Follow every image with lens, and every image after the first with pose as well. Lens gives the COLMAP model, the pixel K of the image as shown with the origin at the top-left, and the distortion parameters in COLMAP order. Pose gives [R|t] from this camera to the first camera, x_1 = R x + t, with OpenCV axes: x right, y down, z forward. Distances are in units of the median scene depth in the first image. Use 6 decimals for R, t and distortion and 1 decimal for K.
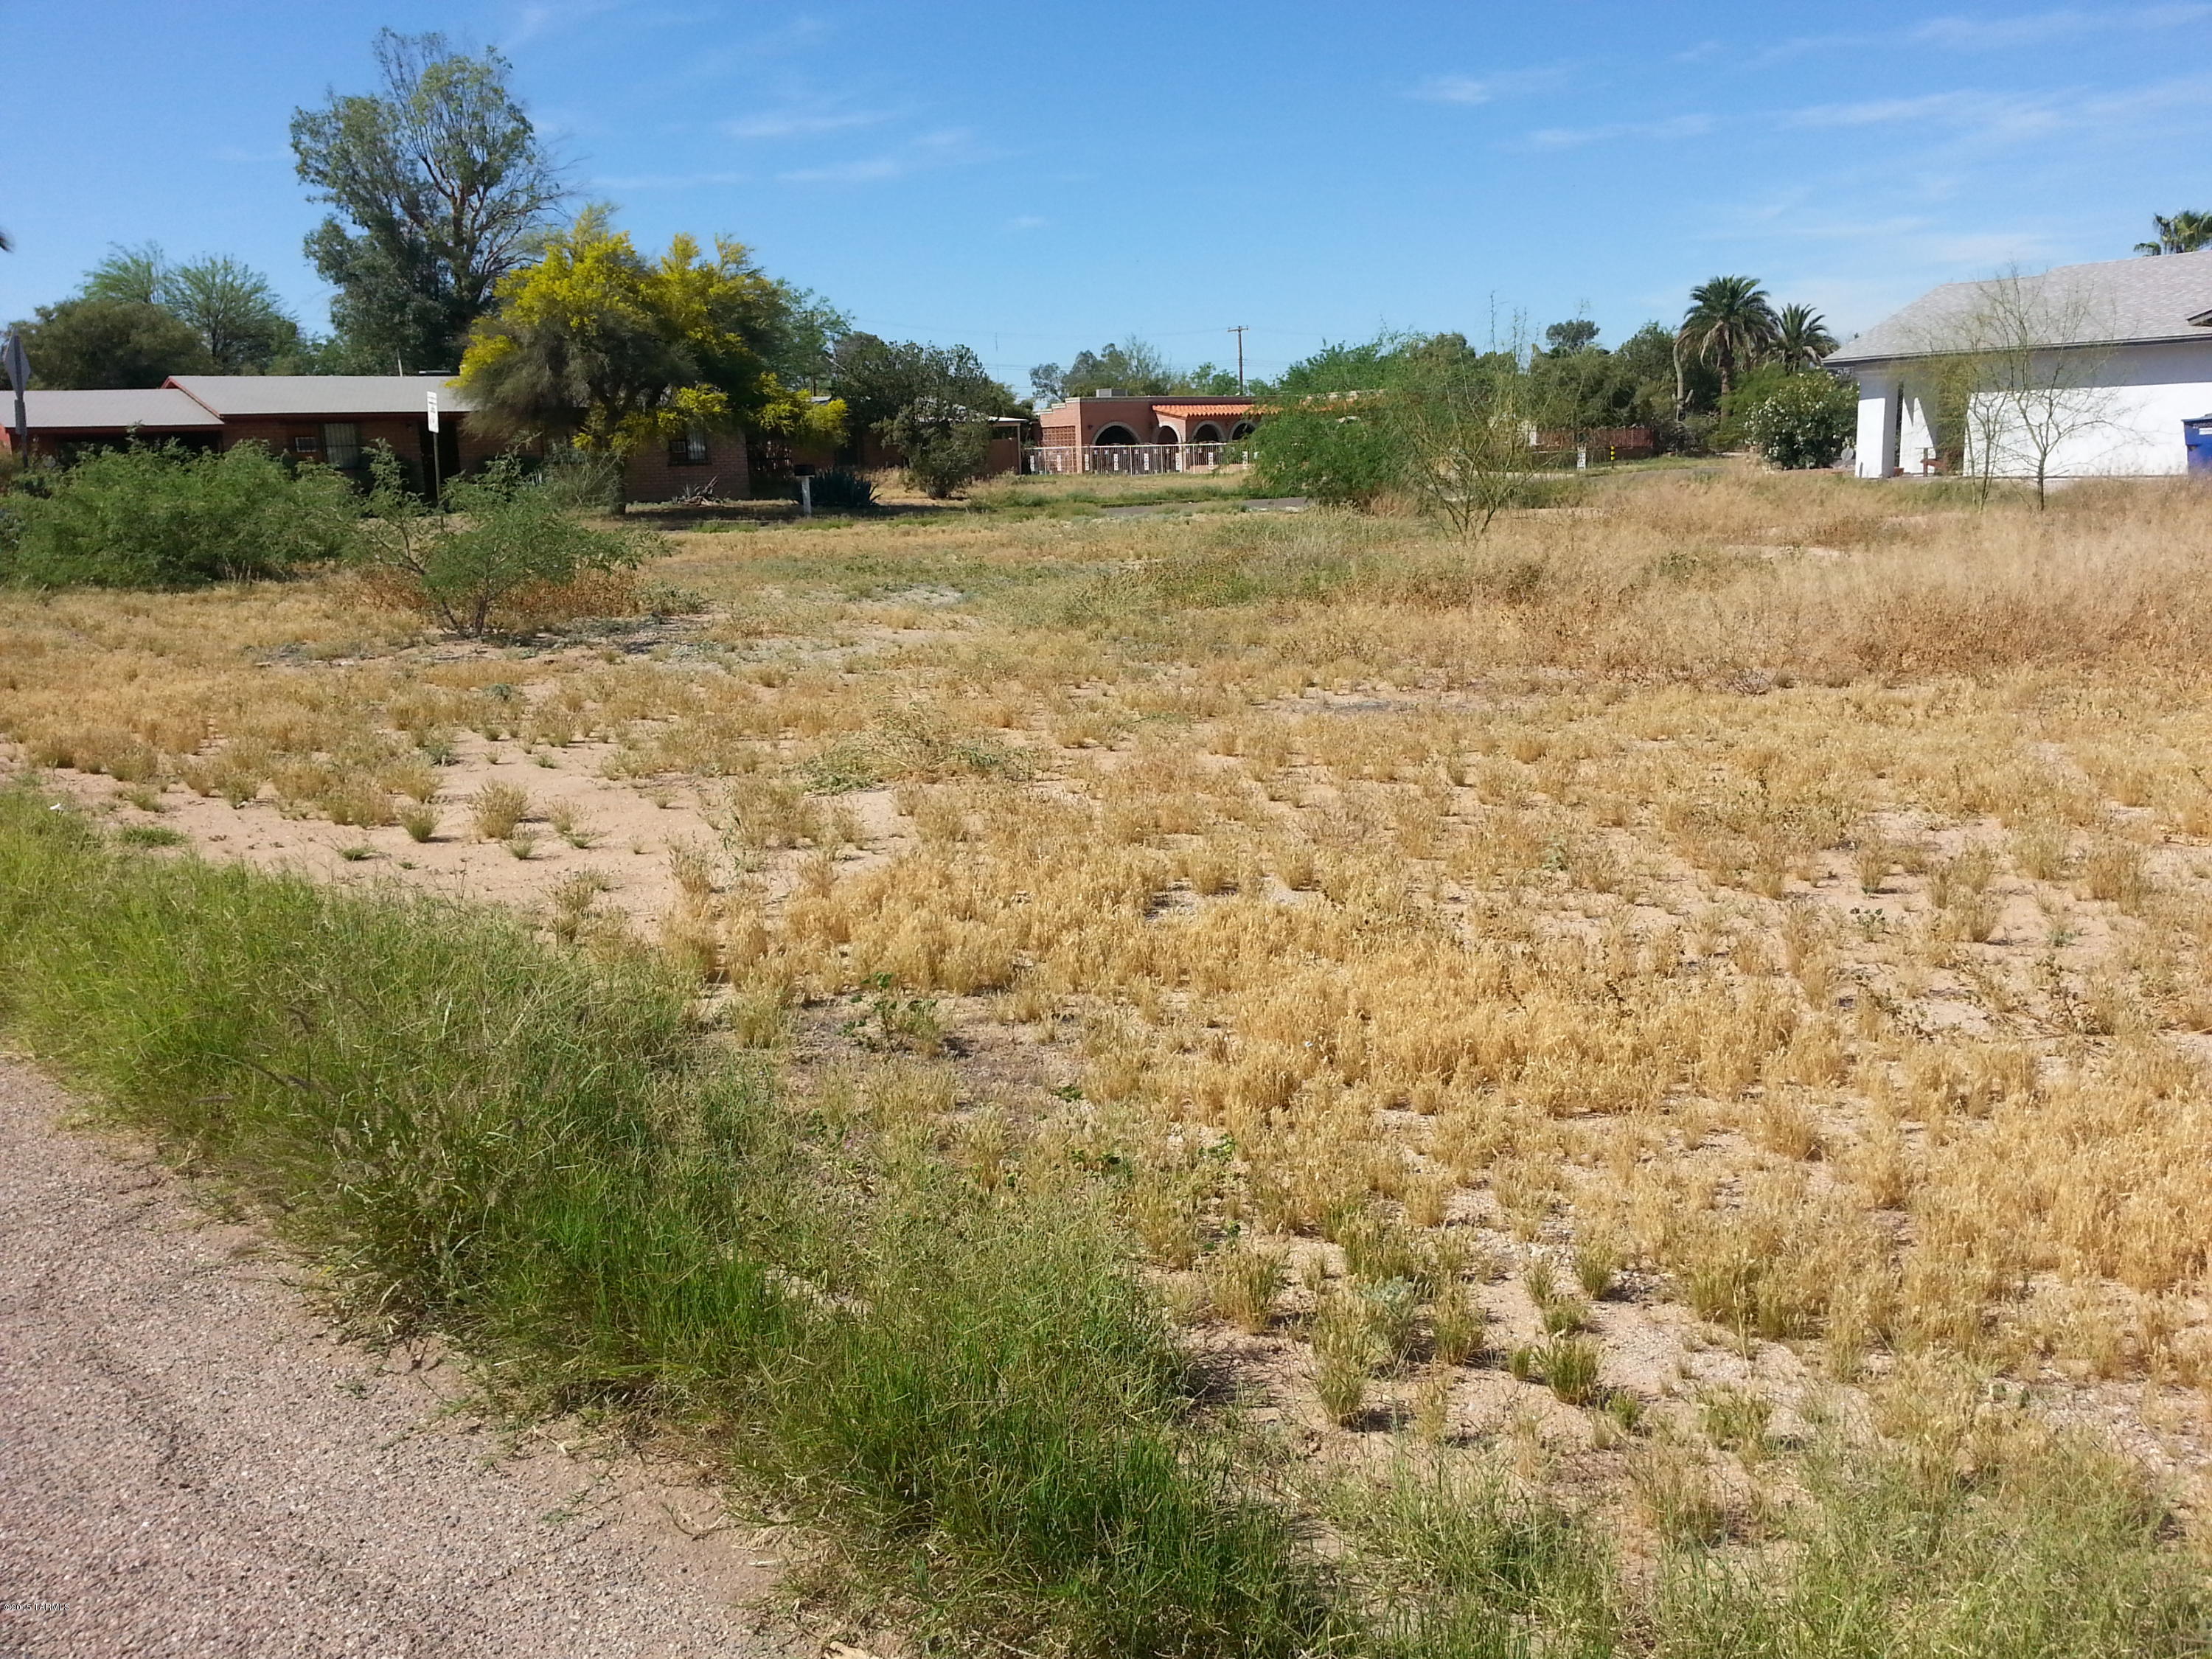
lens RADIAL K [[1810.3, 0, 1114.2], [0, 1810.3, 828.4], [0, 0, 1]] dist [0.054595, -0.069563]
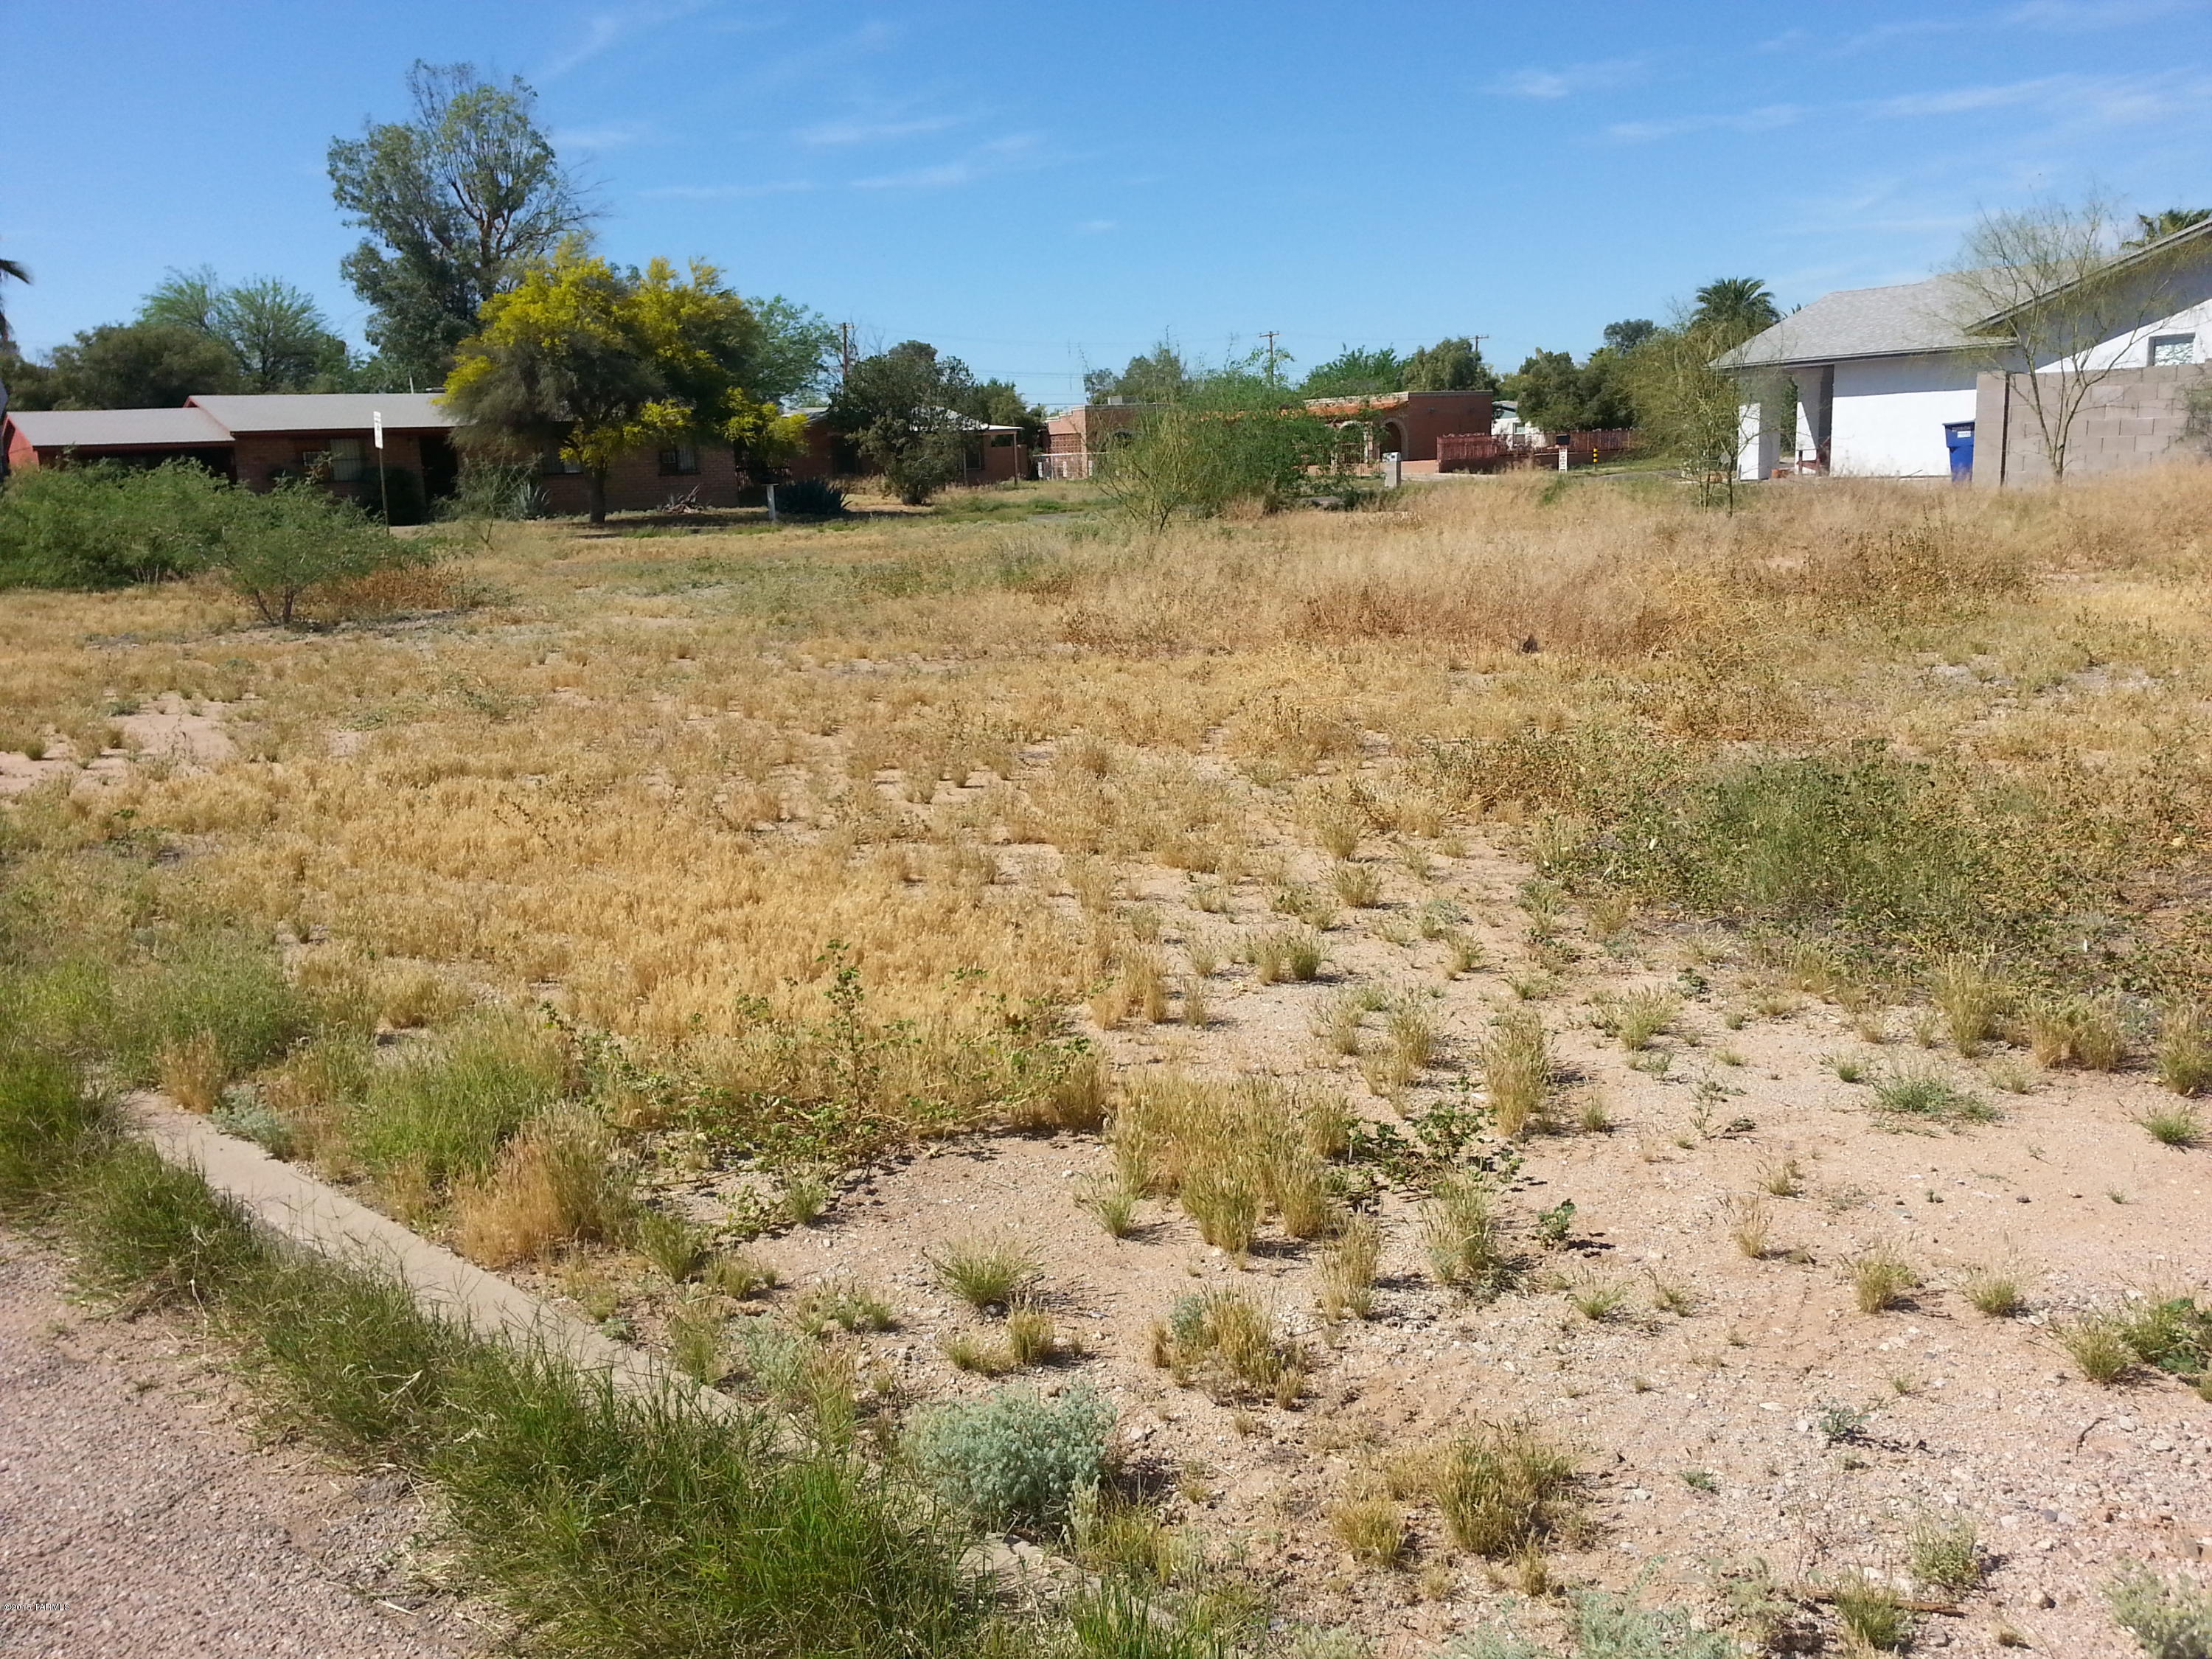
lens RADIAL K [[1810.3, 0, 1091.2], [0, 1810.3, 851.6], [0, 0, 1]] dist [0.054595, -0.069563]
pose [[0.998504, 0.004020, -0.054538, 0.048743], [-0.003458, 0.999940, 0.010399, 0.005805], [0.054576, -0.010195, 0.998458, -0.034262]]
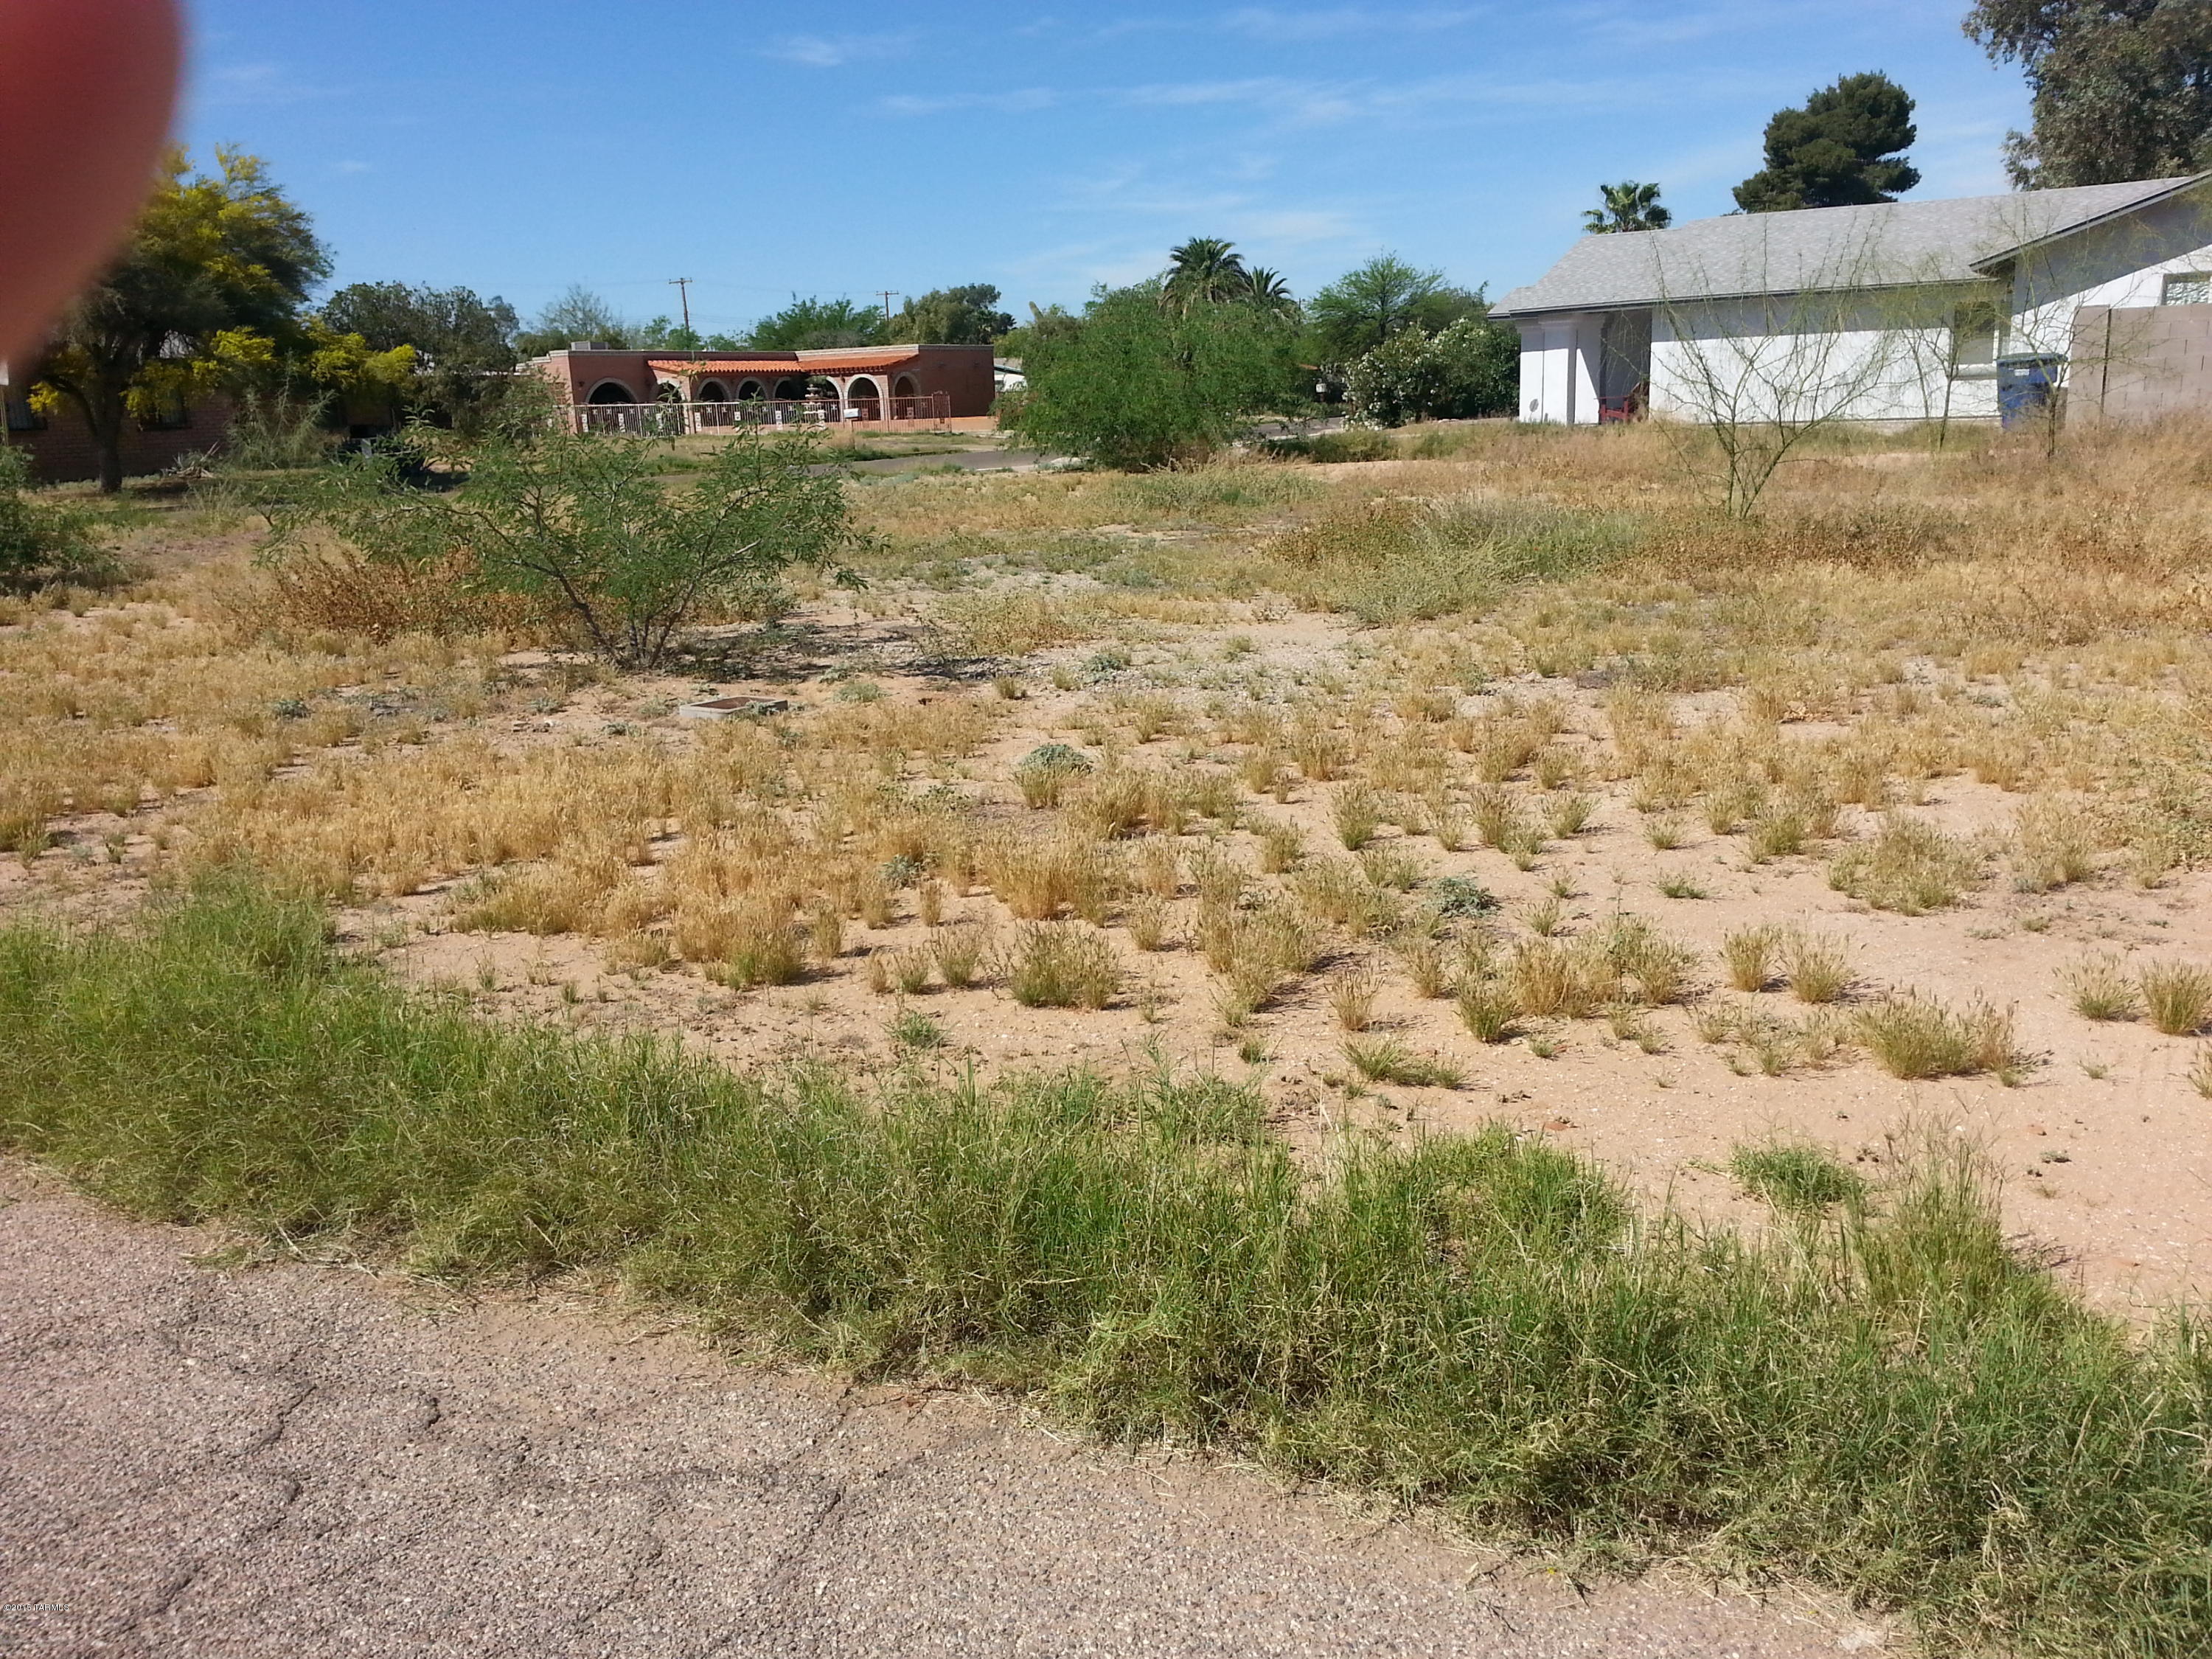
lens RADIAL K [[1810.3, 0, 1085.5], [0, 1810.3, 810.3], [0, 0, 1]] dist [0.054595, -0.069563]
pose [[0.948224, -0.075199, 0.308571, -0.081672], [0.072134, 0.997167, 0.021347, -0.011848], [-0.309302, 0.002017, 0.950962, 0.066447]]
